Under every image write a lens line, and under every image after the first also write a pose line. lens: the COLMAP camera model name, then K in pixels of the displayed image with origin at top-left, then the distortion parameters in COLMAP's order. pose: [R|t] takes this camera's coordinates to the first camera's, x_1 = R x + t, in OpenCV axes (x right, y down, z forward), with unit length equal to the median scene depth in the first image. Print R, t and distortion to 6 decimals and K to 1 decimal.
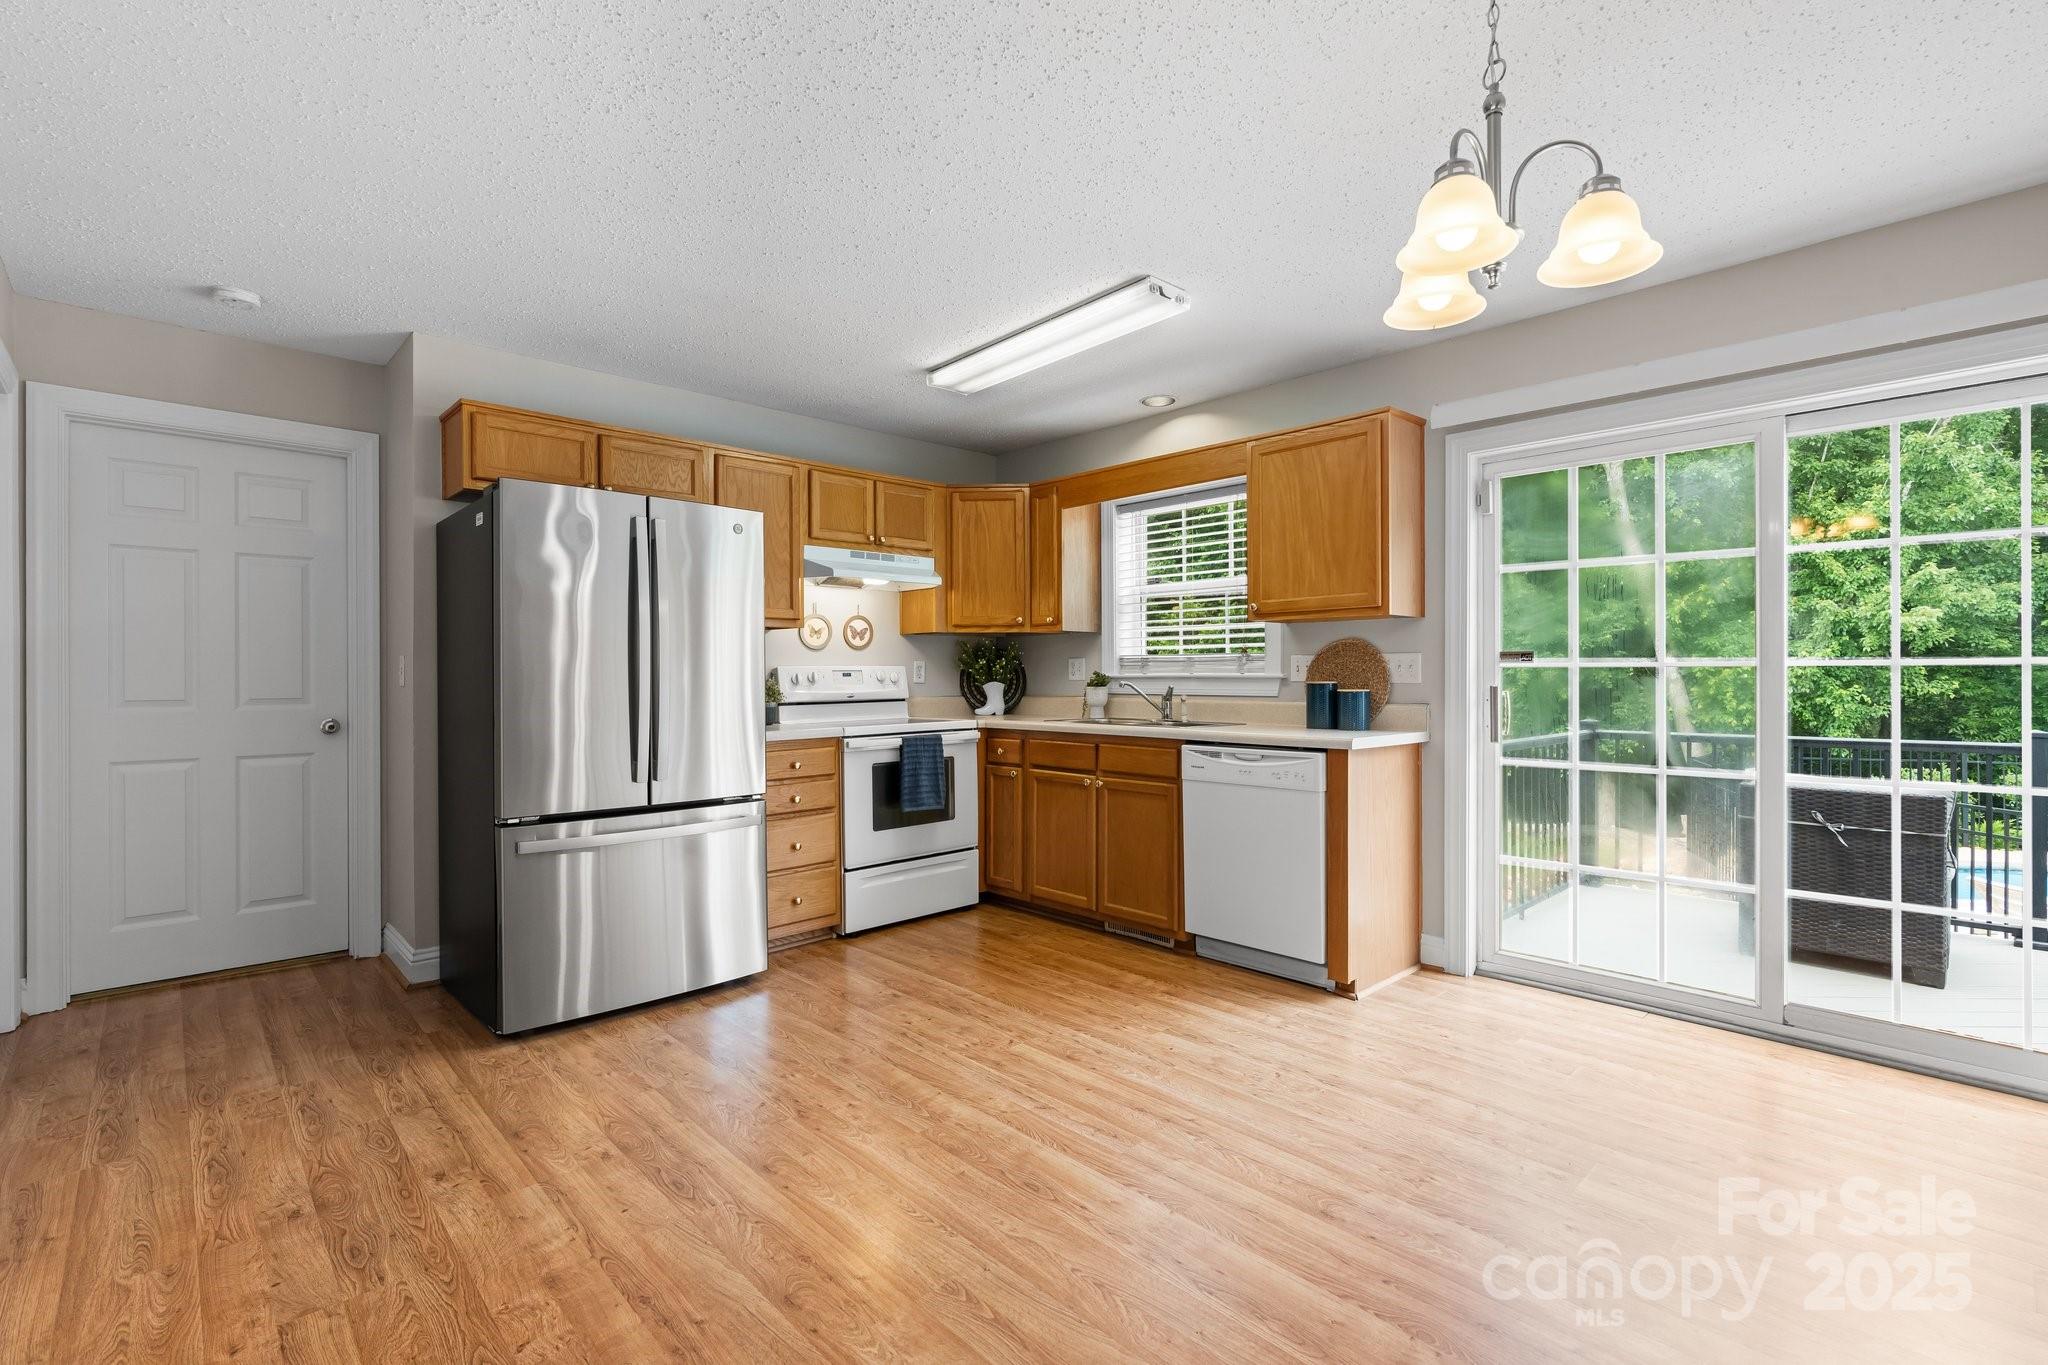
lens RADIAL K [[911.4, 0, 1024.0], [0, 911.4, 682.5], [0, 0, 1]] dist [-0.000884, -0.000018]
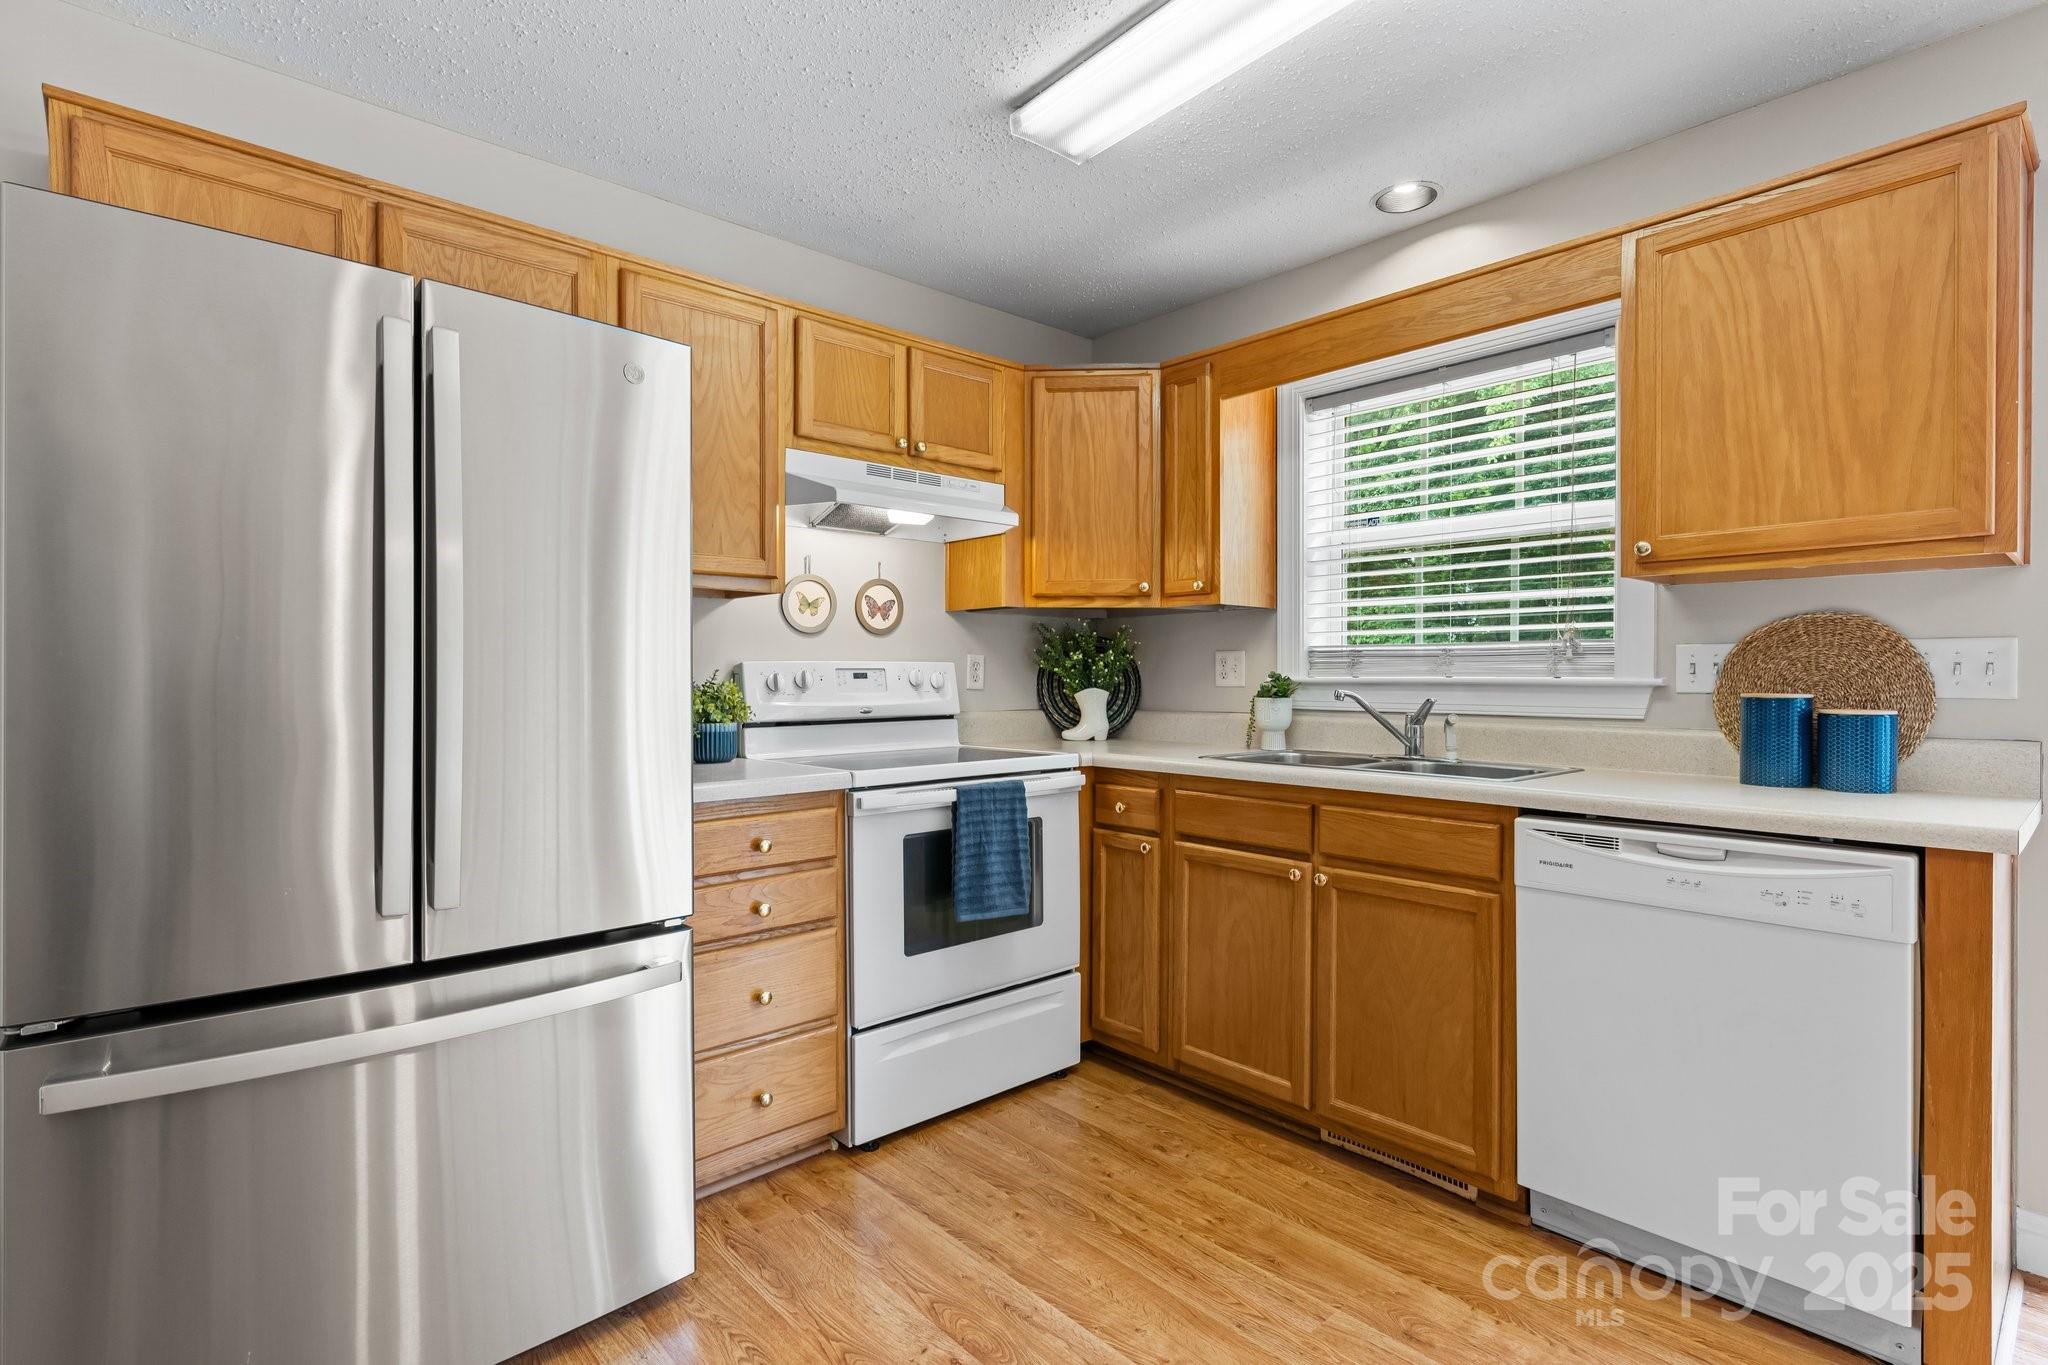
lens RADIAL K [[987.2, 0, 1024.0], [0, 987.2, 682.5], [0, 0, 1]] dist [-0.001644, -0.000287]
pose [[0.999480, 0.005151, -0.031840, -0.070098], [-0.005209, 0.999985, -0.001729, -0.003620], [0.031830, 0.001893, 0.999491, 0.376936]]
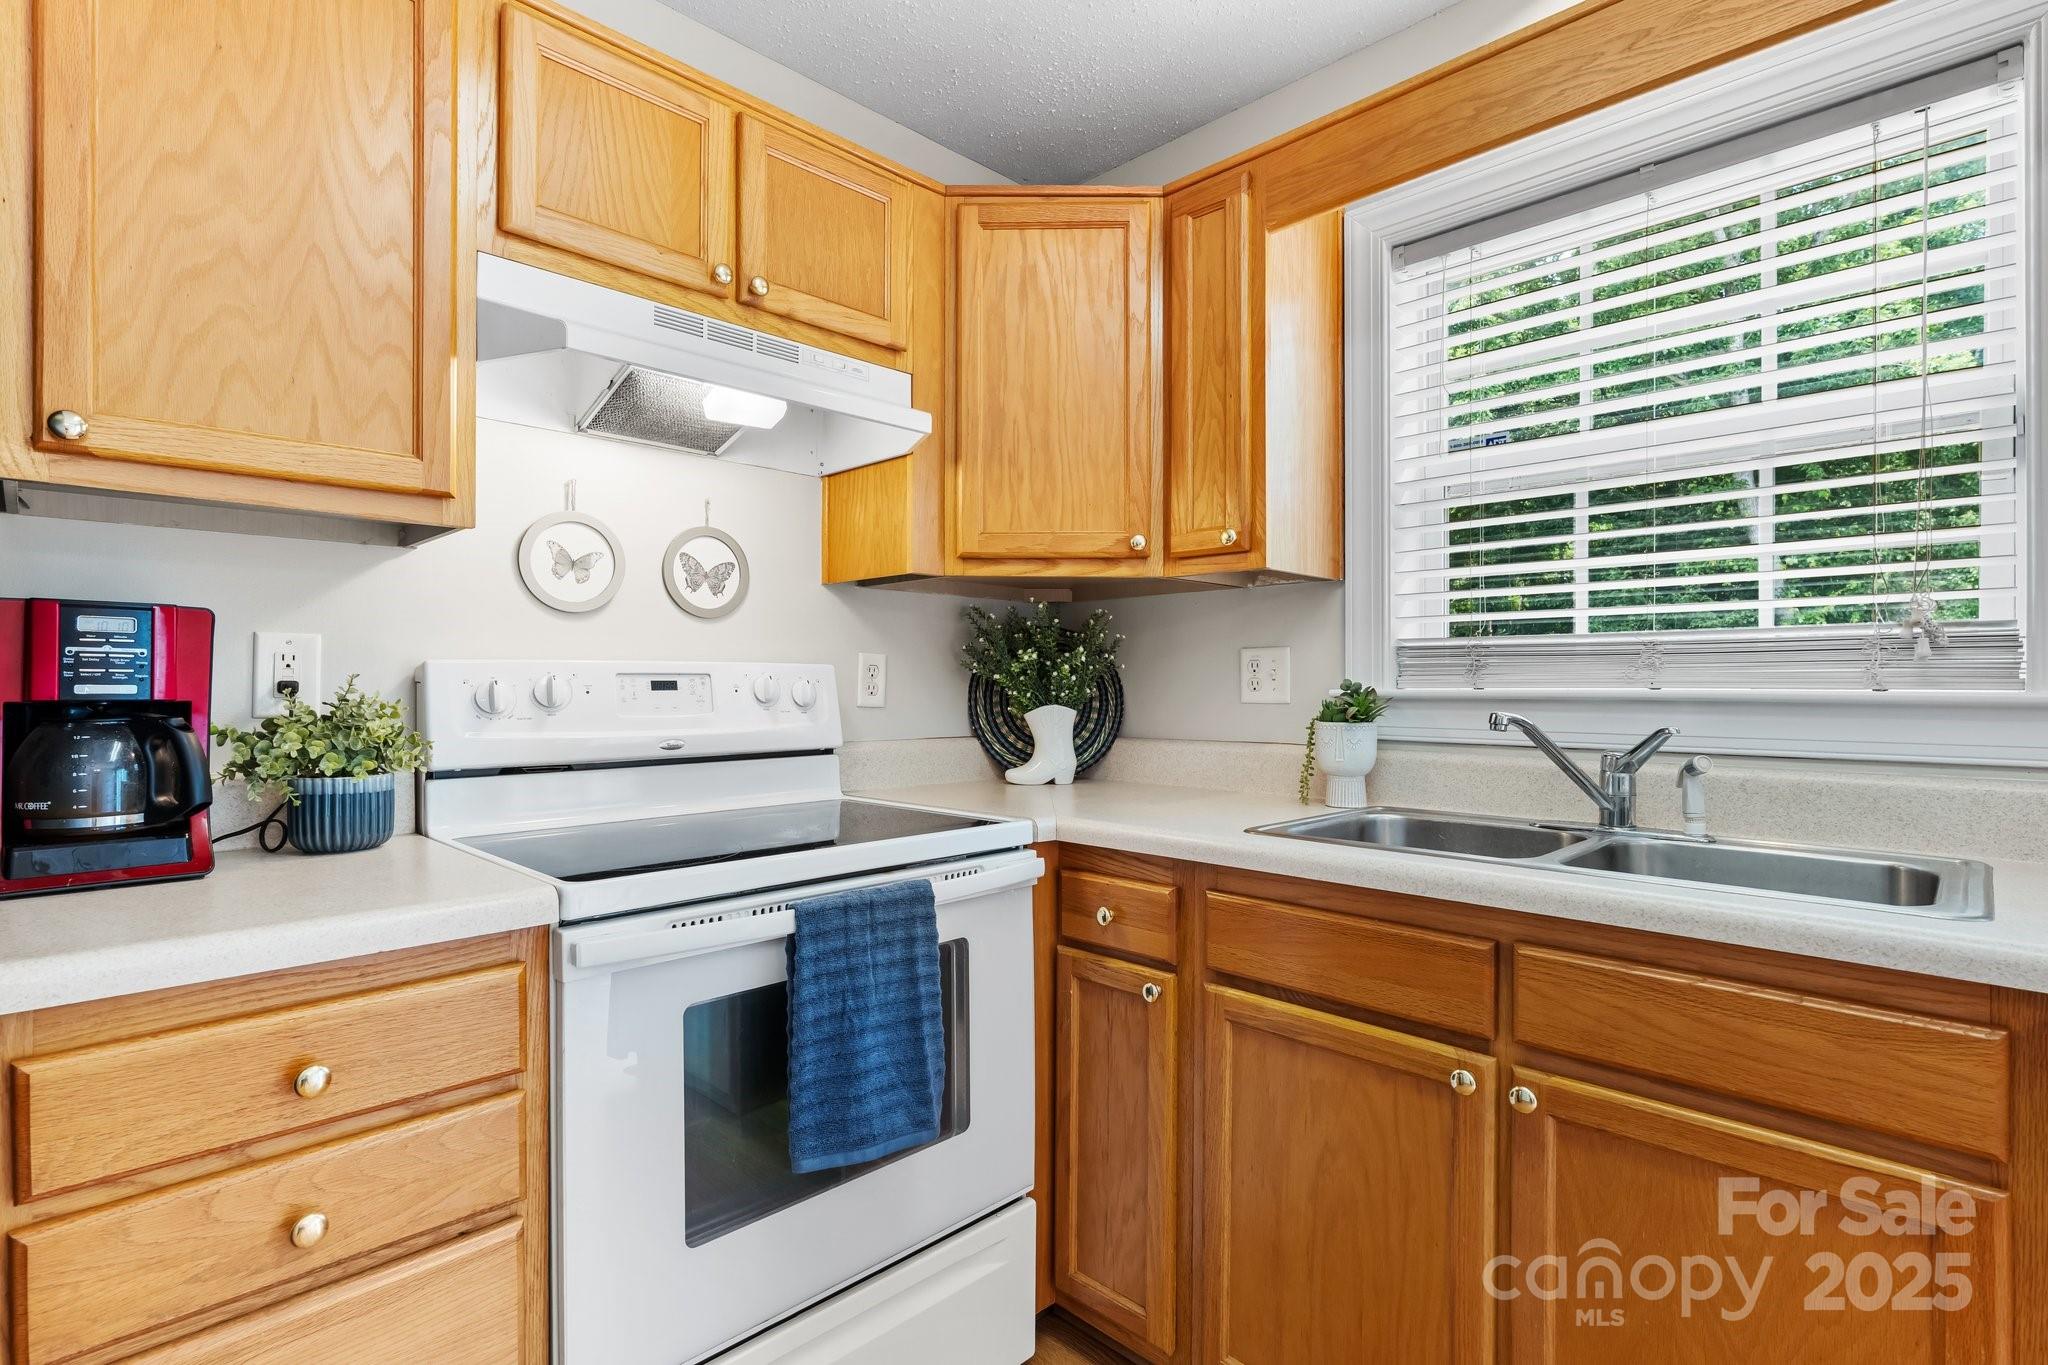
lens RADIAL K [[987.2, 0, 1024.0], [0, 987.2, 682.5], [0, 0, 1]] dist [-0.001644, -0.000287]
pose [[0.999762, 0.006284, 0.020898, -0.066048], [-0.006035, 0.999910, -0.011962, -0.006308], [-0.020971, 0.011833, 0.999710, 0.657794]]
